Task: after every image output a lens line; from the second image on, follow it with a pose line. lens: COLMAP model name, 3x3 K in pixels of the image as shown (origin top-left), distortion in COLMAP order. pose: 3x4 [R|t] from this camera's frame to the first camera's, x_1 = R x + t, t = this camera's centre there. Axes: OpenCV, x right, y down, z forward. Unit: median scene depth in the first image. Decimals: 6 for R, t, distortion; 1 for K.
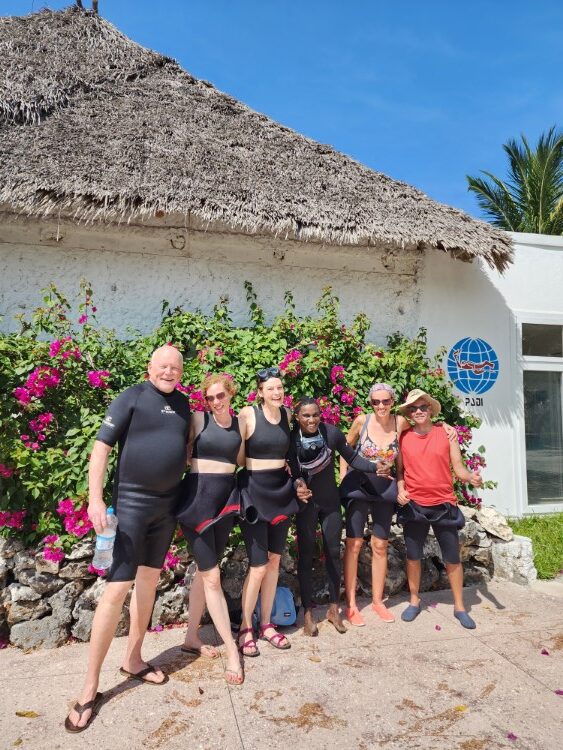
lens RADIAL K [[487.7, 0, 281.5], [0, 487.7, 375.0], [0, 0, 1]] dist [0.048862, -0.000285]
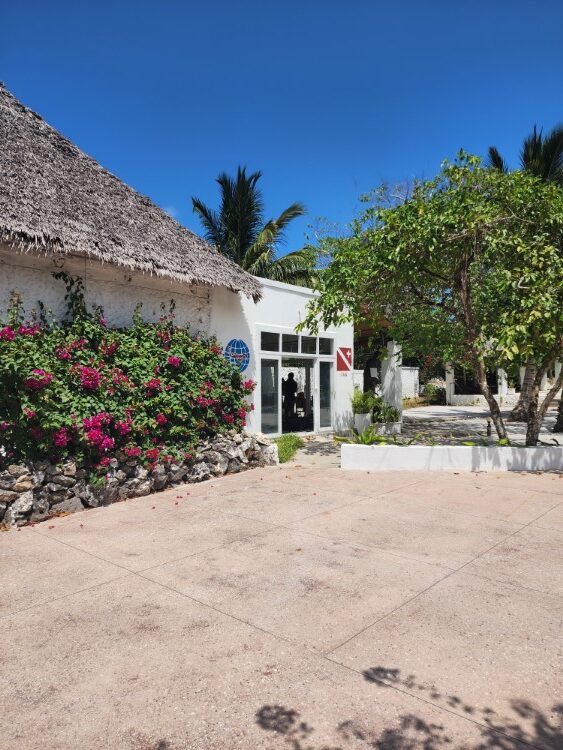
lens RADIAL K [[487.7, 0, 281.5], [0, 487.7, 375.0], [0, 0, 1]] dist [0.048862, -0.000285]
pose [[0.813048, -0.004395, 0.582180, -0.490961], [-0.022572, 0.998982, 0.039064, -0.023761], [-0.581759, -0.044902, 0.812121, -0.474649]]
